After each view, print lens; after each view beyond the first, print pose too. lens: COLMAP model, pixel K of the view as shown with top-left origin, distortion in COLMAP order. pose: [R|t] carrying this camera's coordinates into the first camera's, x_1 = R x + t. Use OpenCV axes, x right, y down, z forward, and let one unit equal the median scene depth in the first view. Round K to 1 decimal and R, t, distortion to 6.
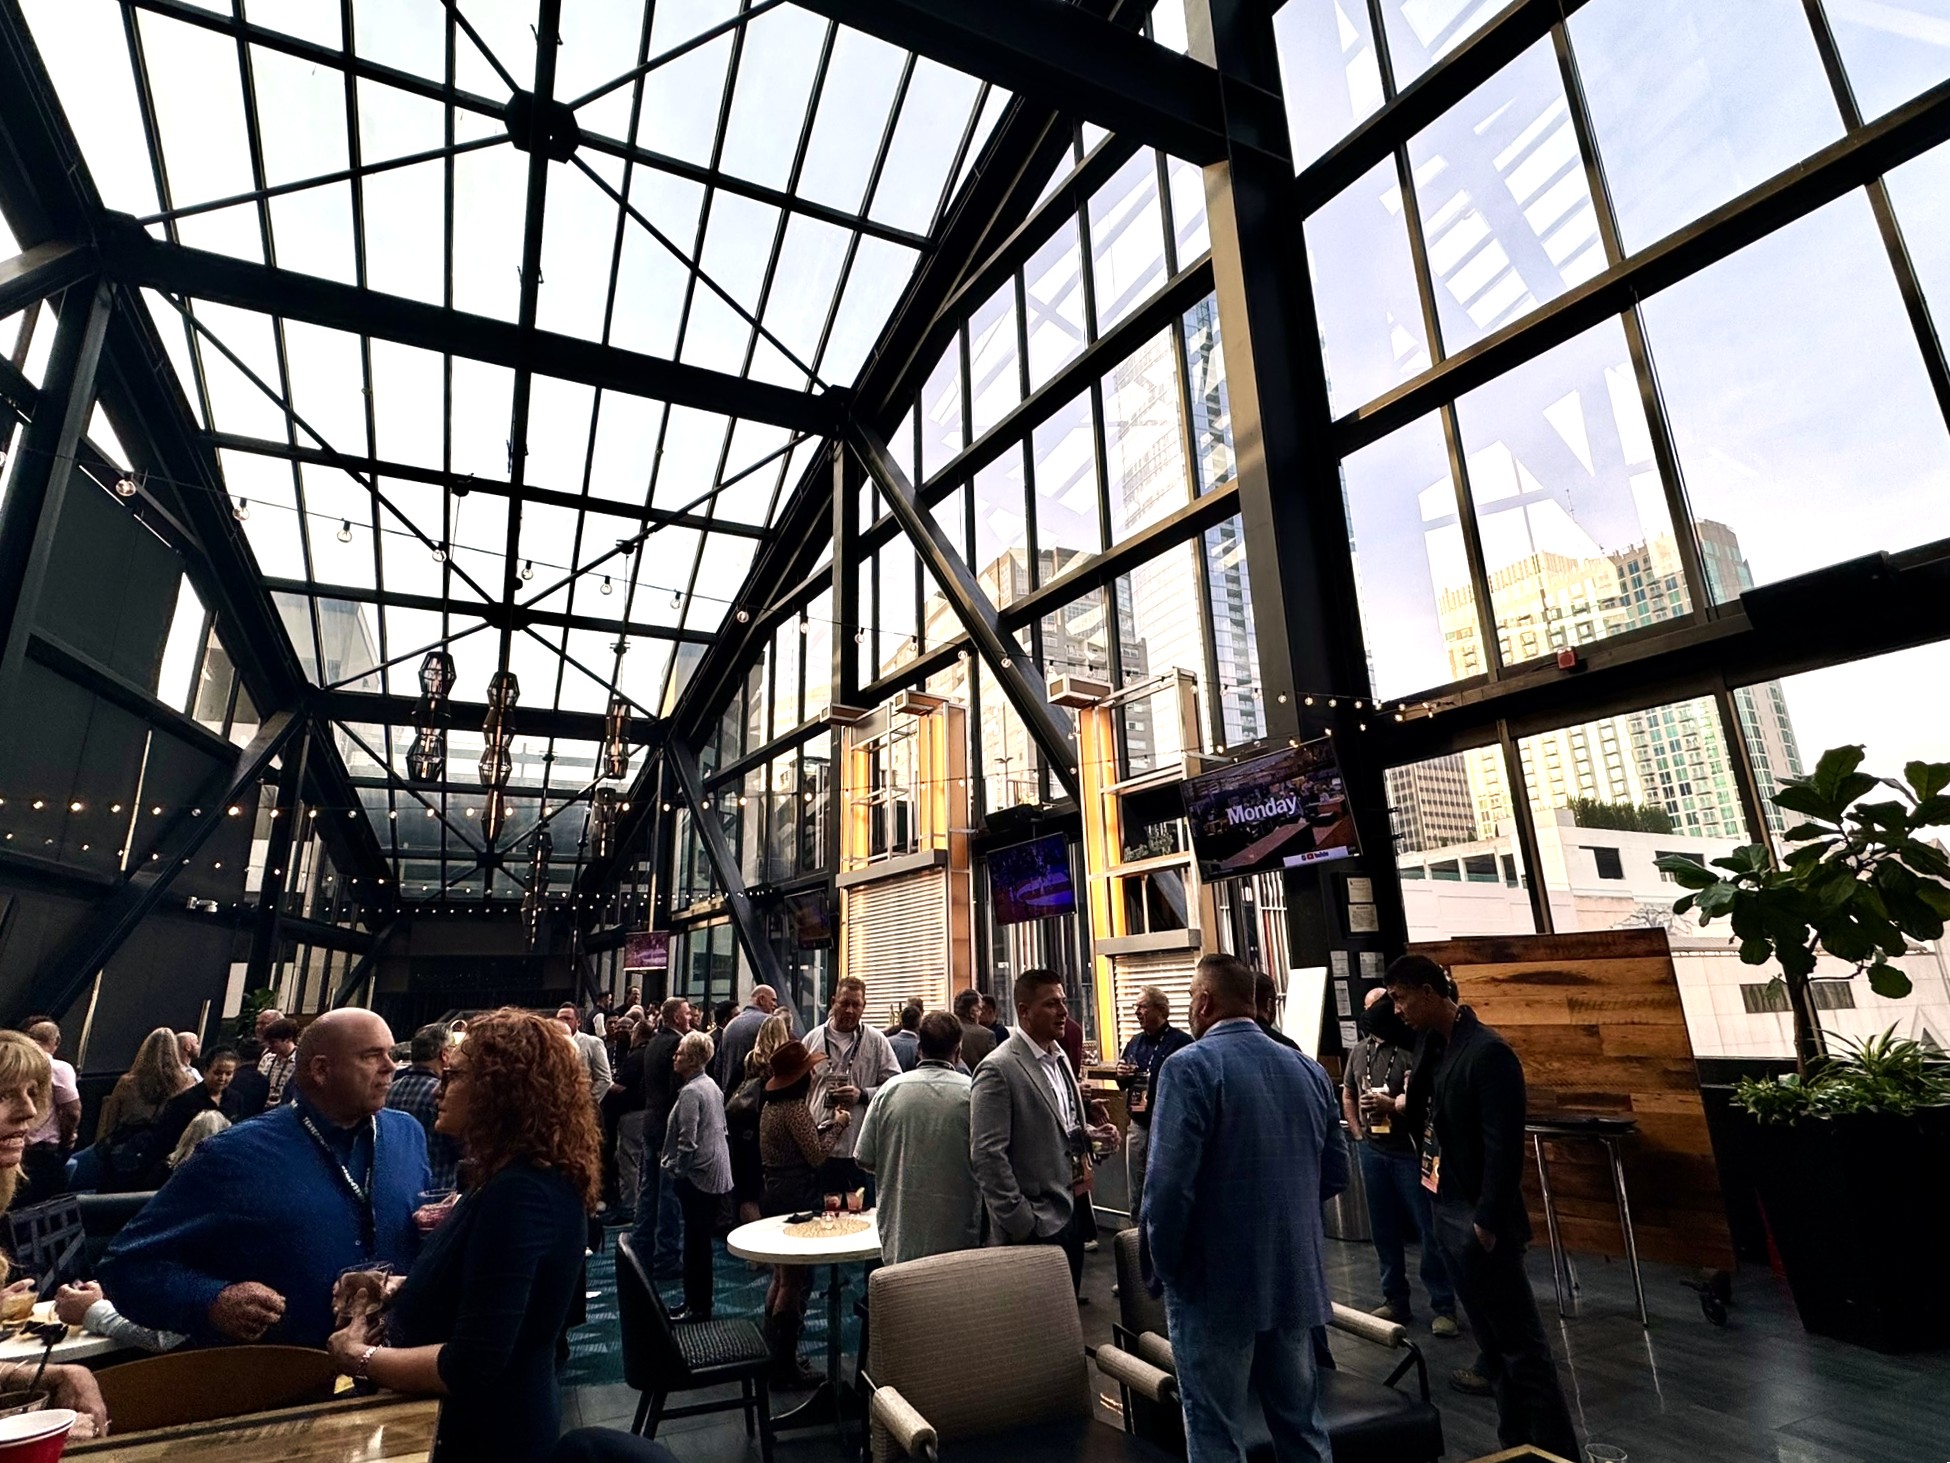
lens RADIAL K [[964.6, 0, 976.4], [0, 964.6, 737.4], [0, 0, 1]] dist [0.001451, 0.000232]
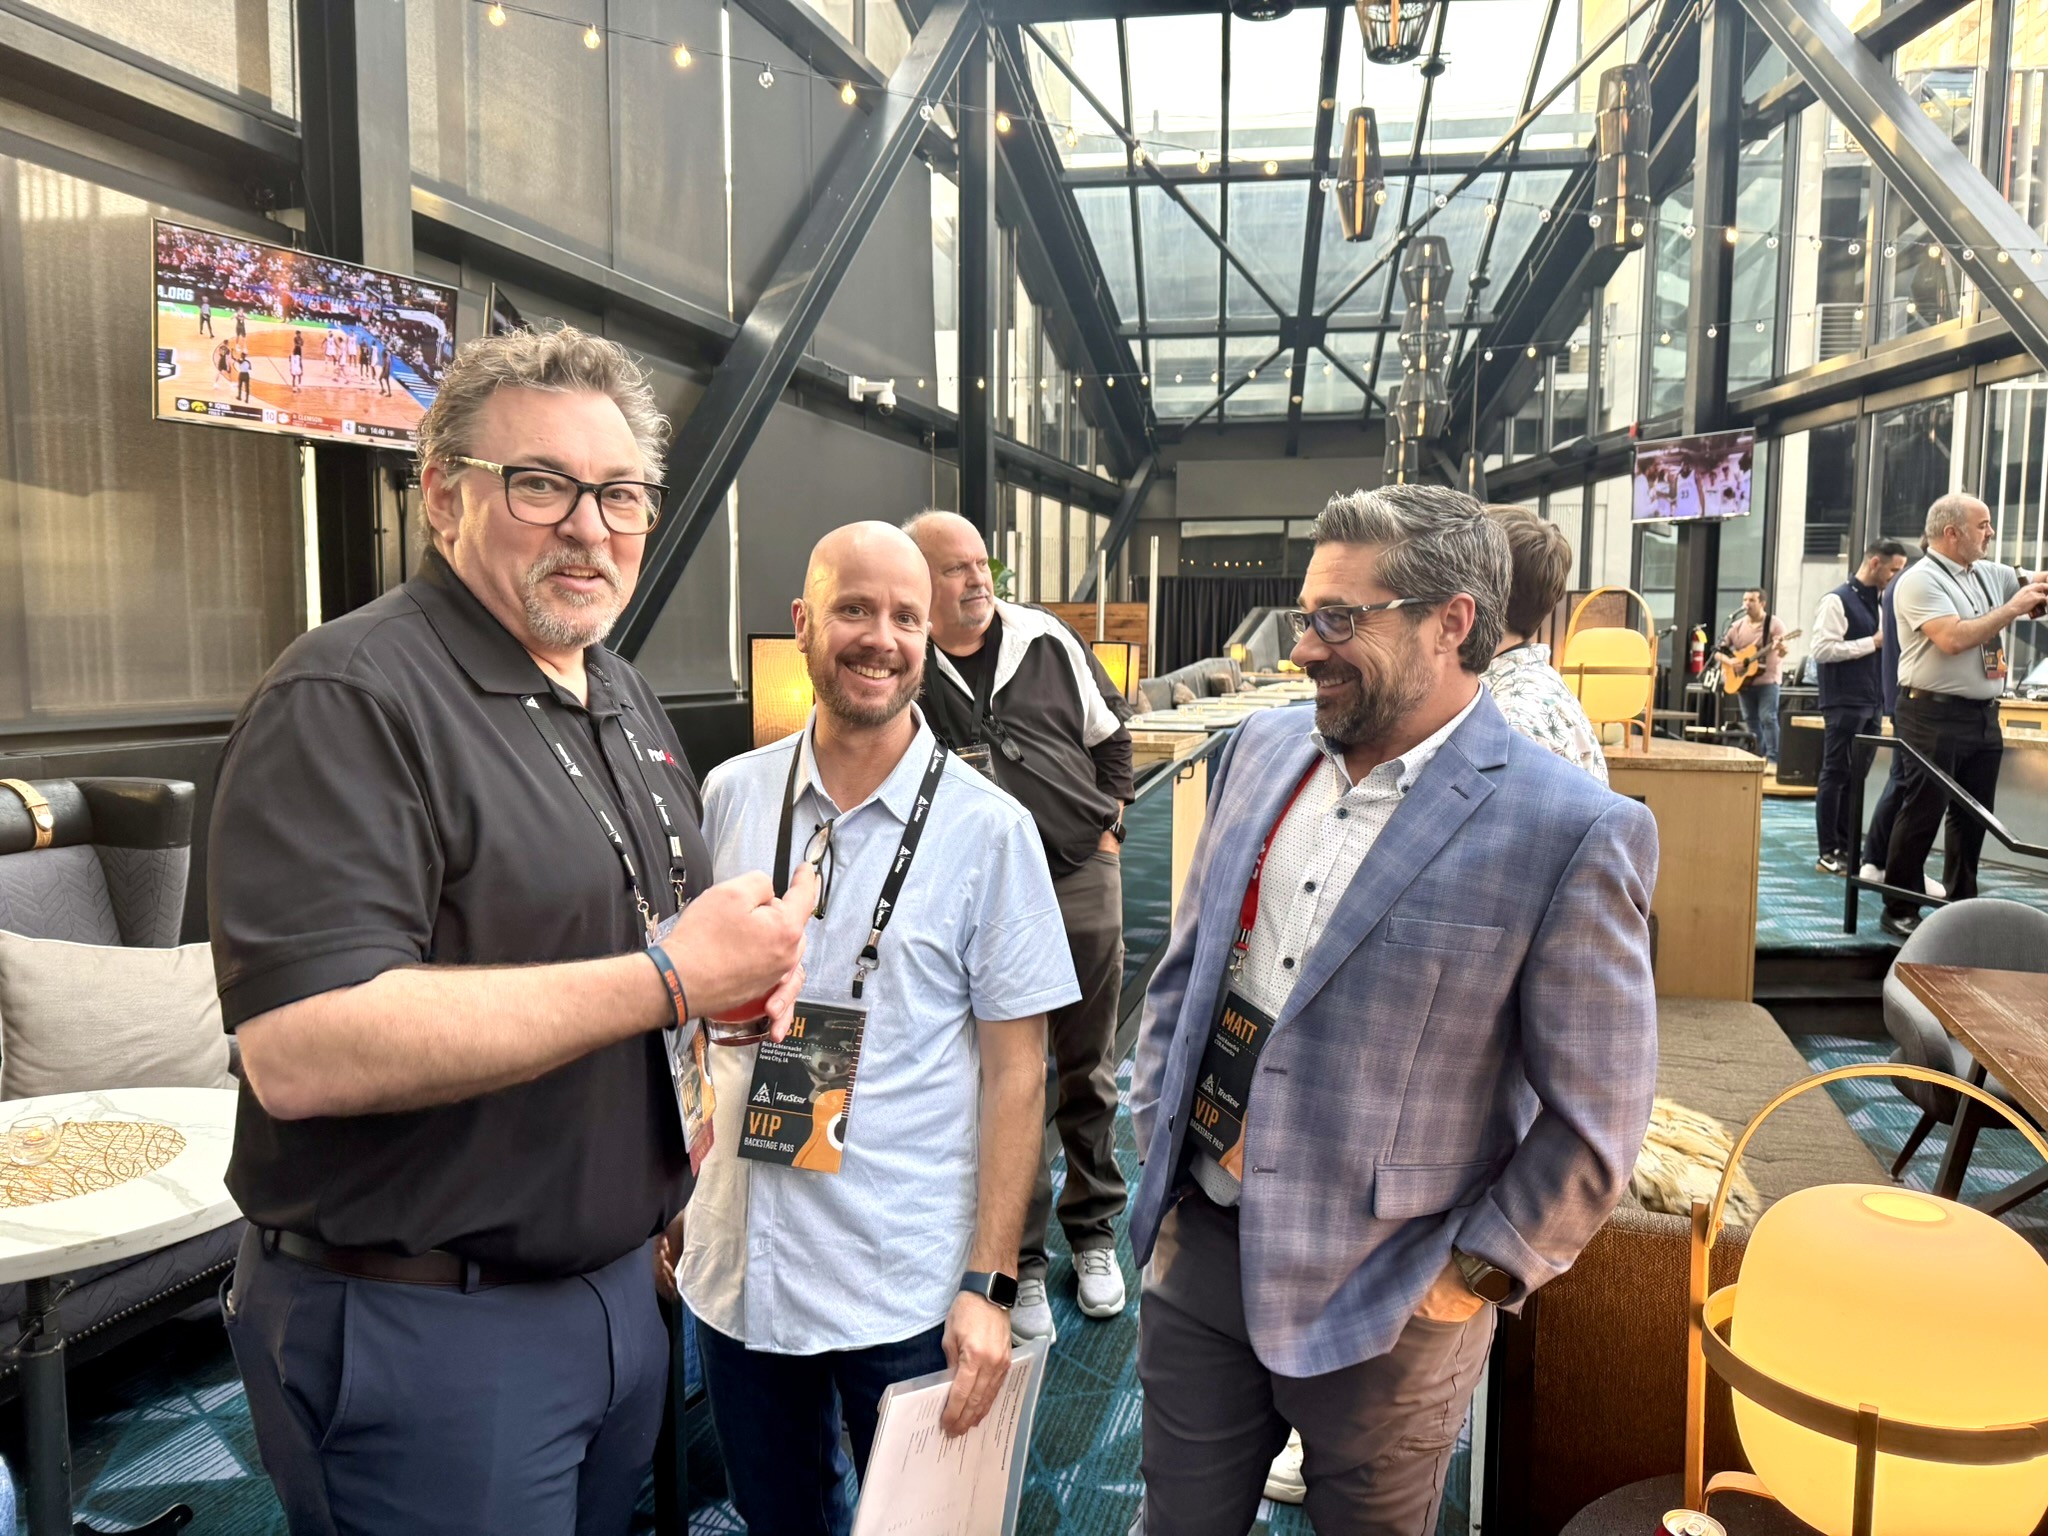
lens RADIAL K [[1465.7, 0, 1023.6], [0, 1465.7, 768.2], [0, 0, 1]] dist [0.002353, -0.001759]
pose [[0.831272, 0.080350, -0.550028, -0.173311], [0.122401, 0.938751, 0.322125, 0.074933], [0.542223, -0.335097, 0.770522, 0.225359]]
